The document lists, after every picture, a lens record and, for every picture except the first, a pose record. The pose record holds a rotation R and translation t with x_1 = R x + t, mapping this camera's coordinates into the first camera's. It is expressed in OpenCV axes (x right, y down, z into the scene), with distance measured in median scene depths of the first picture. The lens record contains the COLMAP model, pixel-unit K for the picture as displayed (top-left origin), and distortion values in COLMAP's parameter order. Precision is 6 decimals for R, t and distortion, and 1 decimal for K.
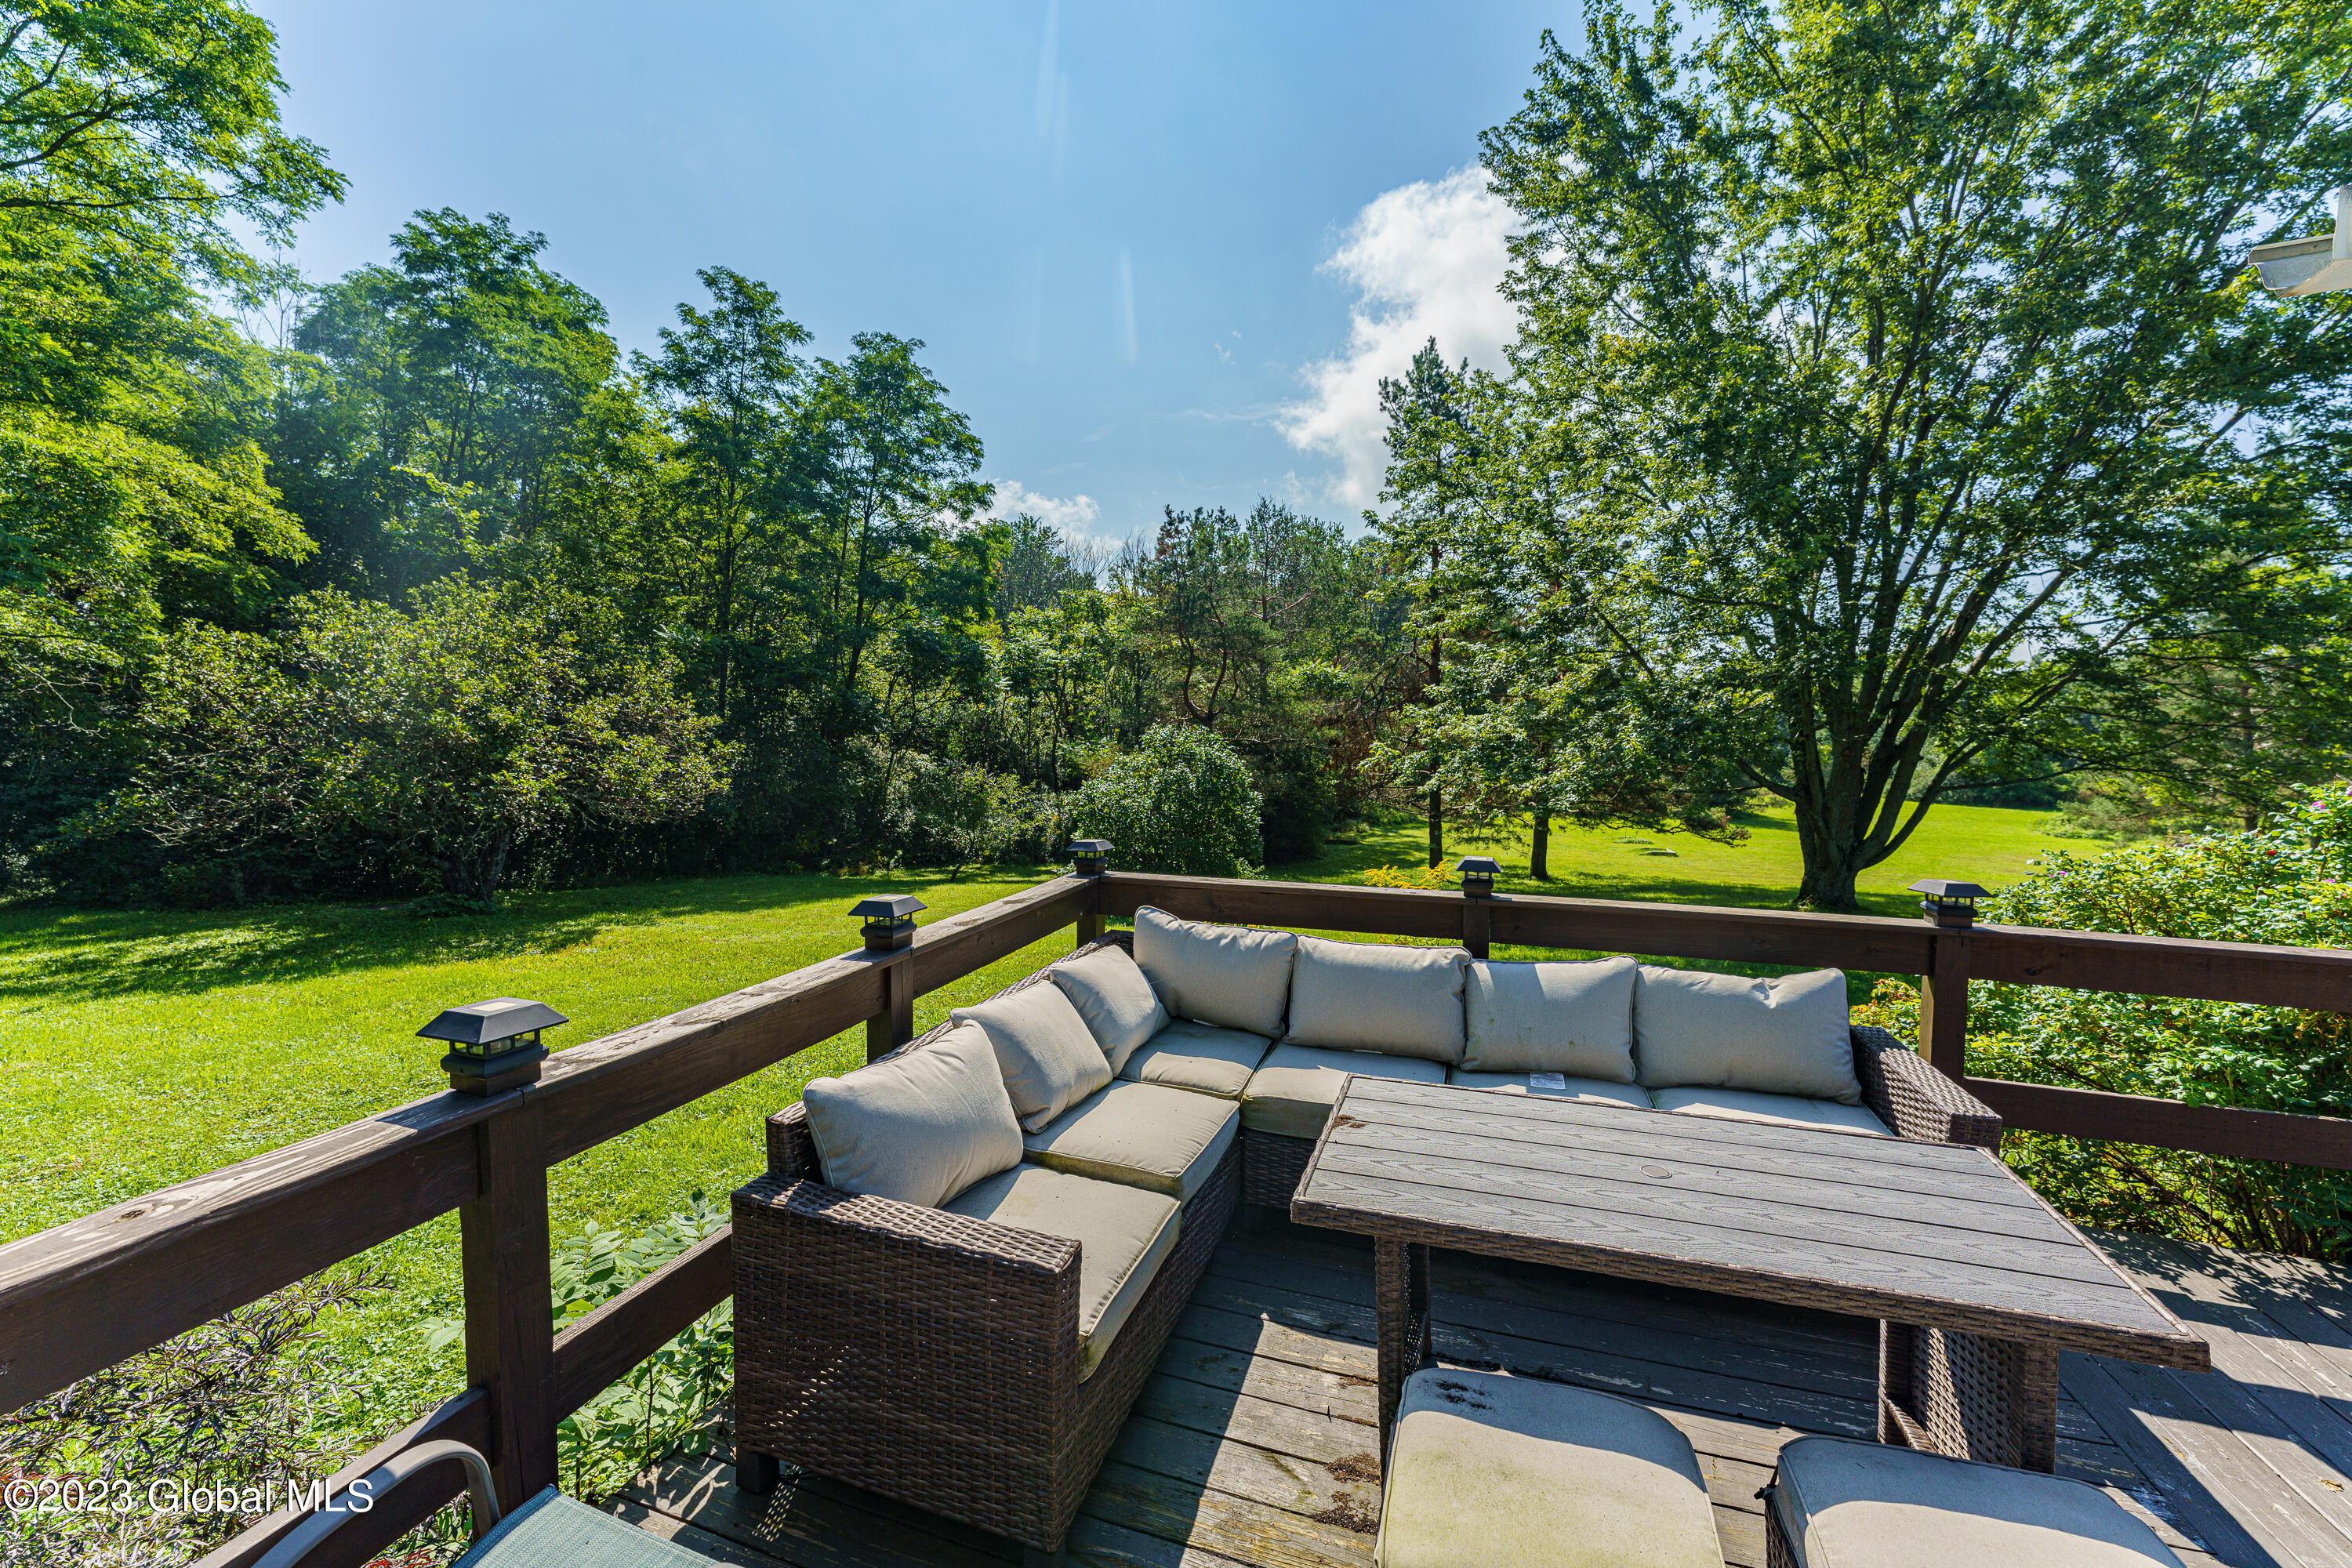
lens RADIAL K [[938.3, 0, 1167.7], [0, 938.3, 771.3], [0, 0, 1]] dist [0.001563, -0.000177]
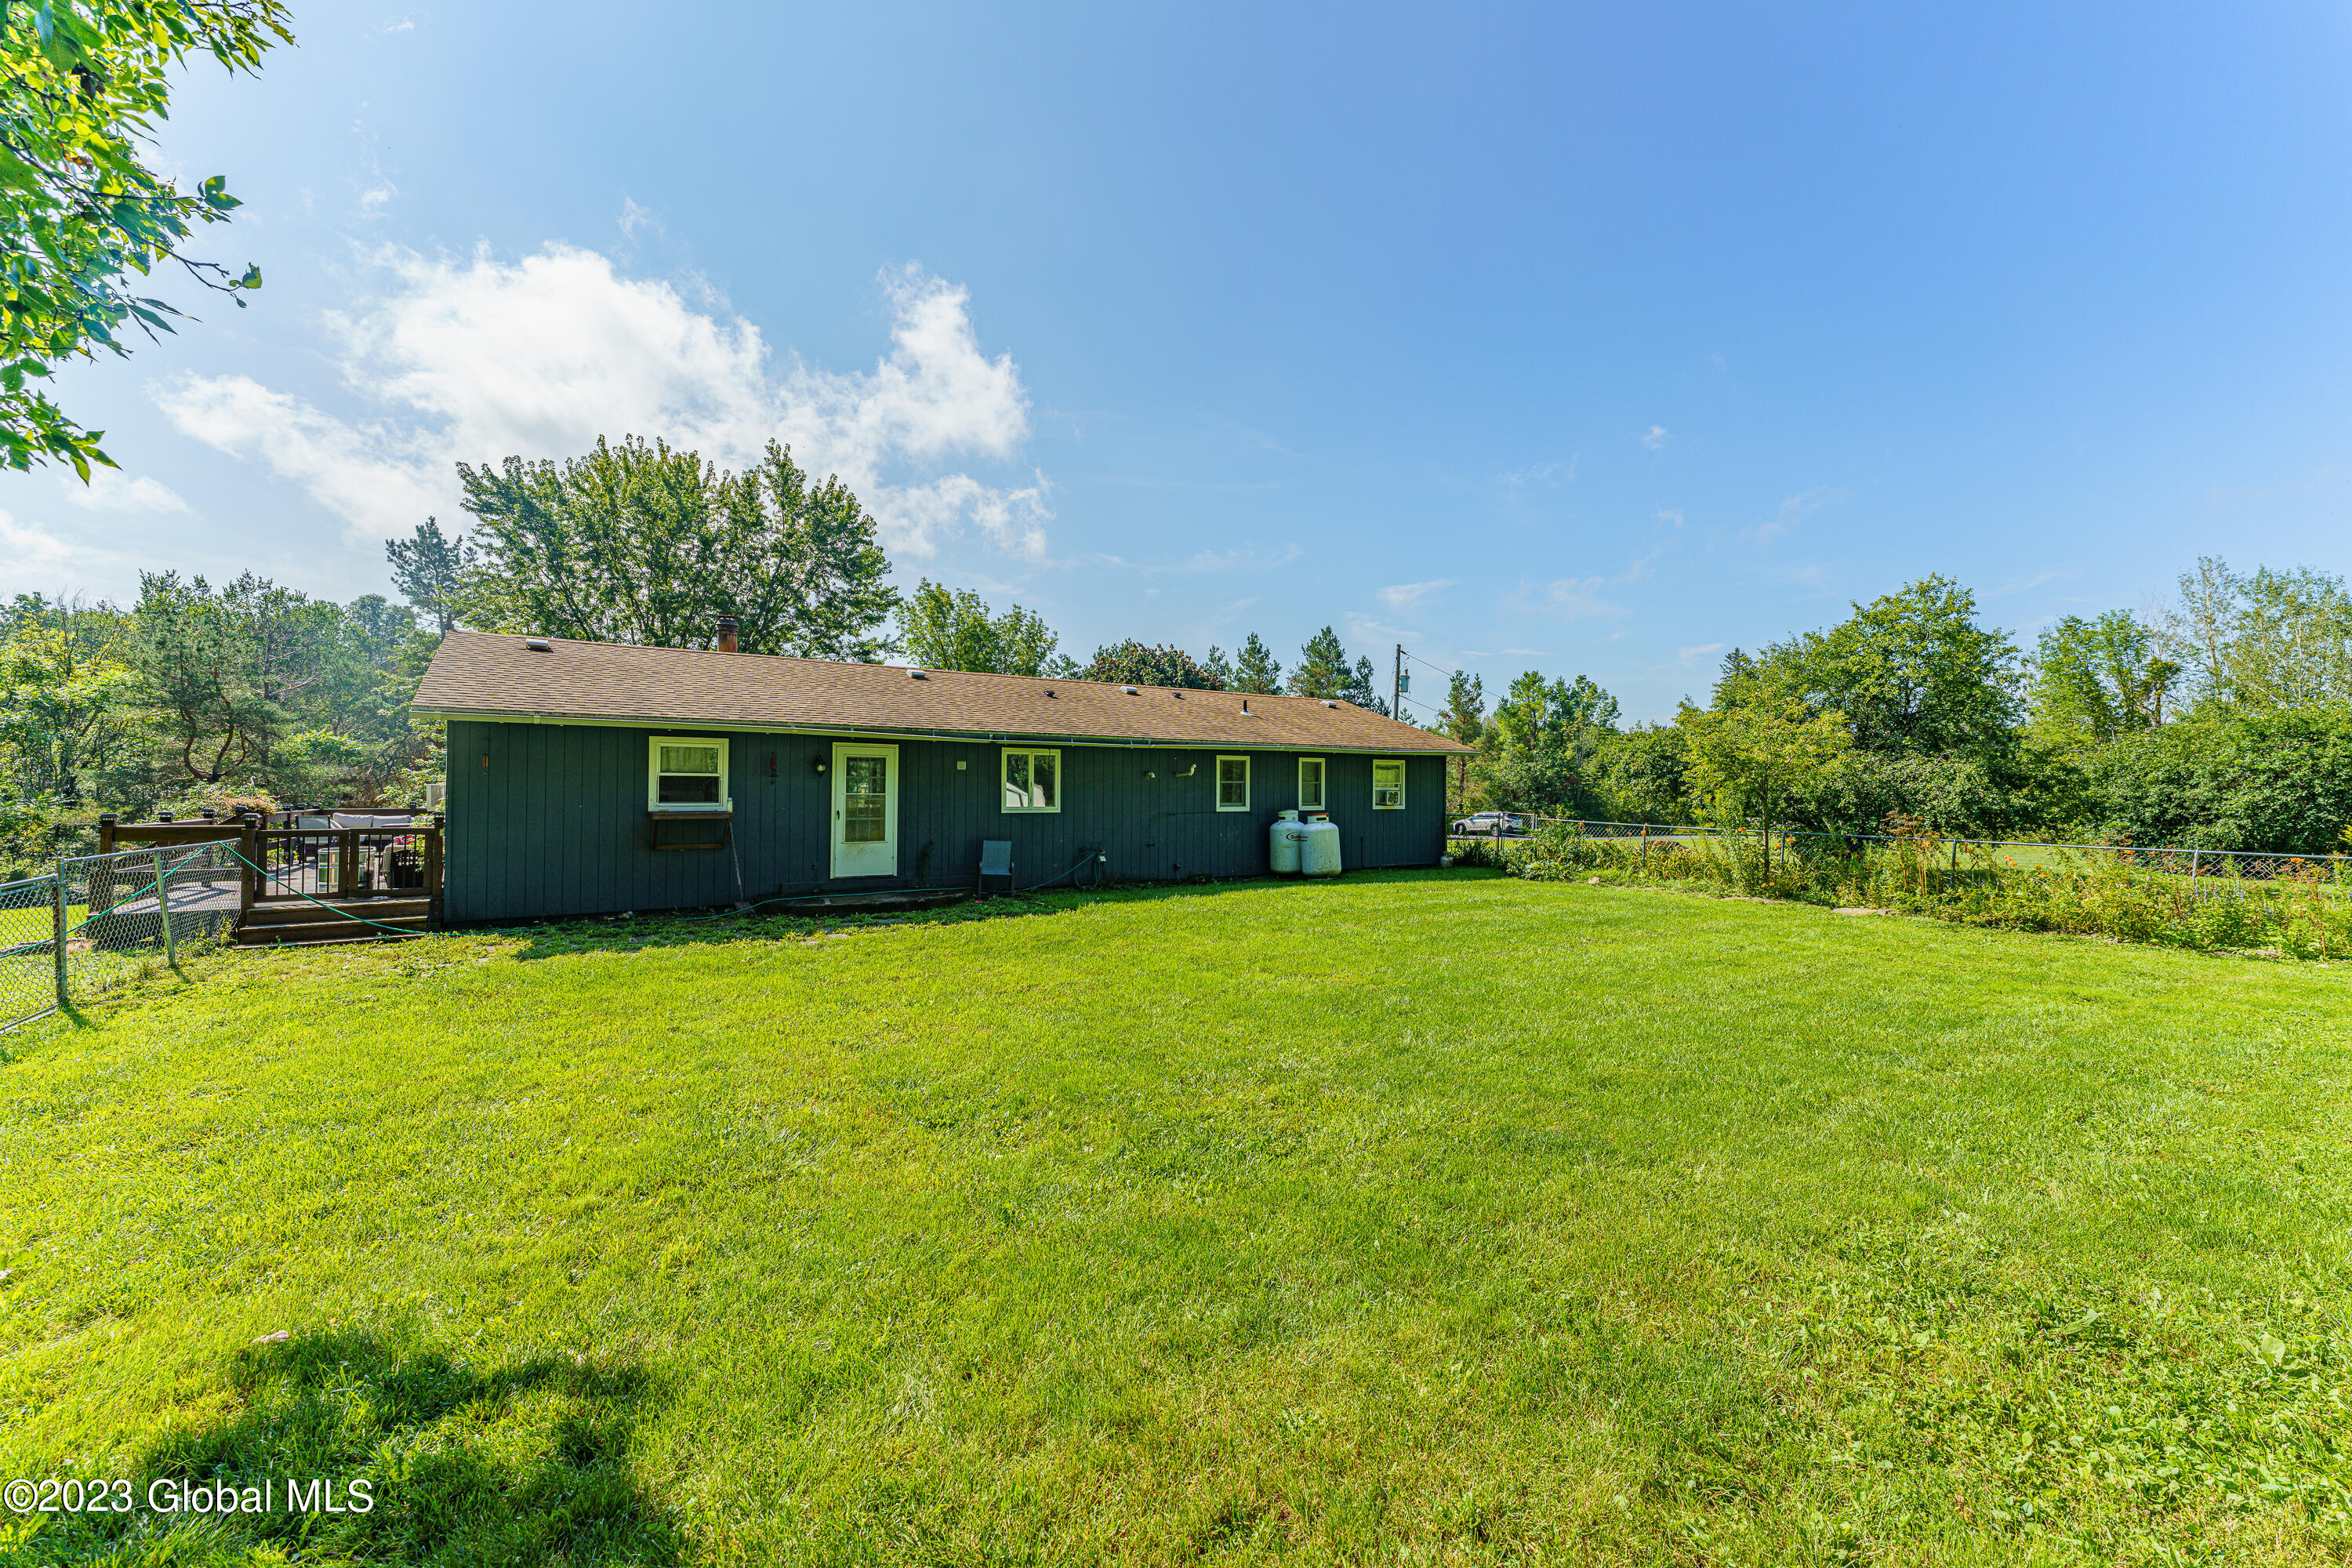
lens RADIAL K [[938.3, 0, 1171.2], [0, 938.3, 761.7], [0, 0, 1]] dist [0.001563, -0.000177]
pose [[0.613674, -0.000438, 0.789560, -0.161729], [0.058757, 0.997252, -0.045114, 0.049453], [-0.787370, 0.074078, 0.612013, -0.746647]]
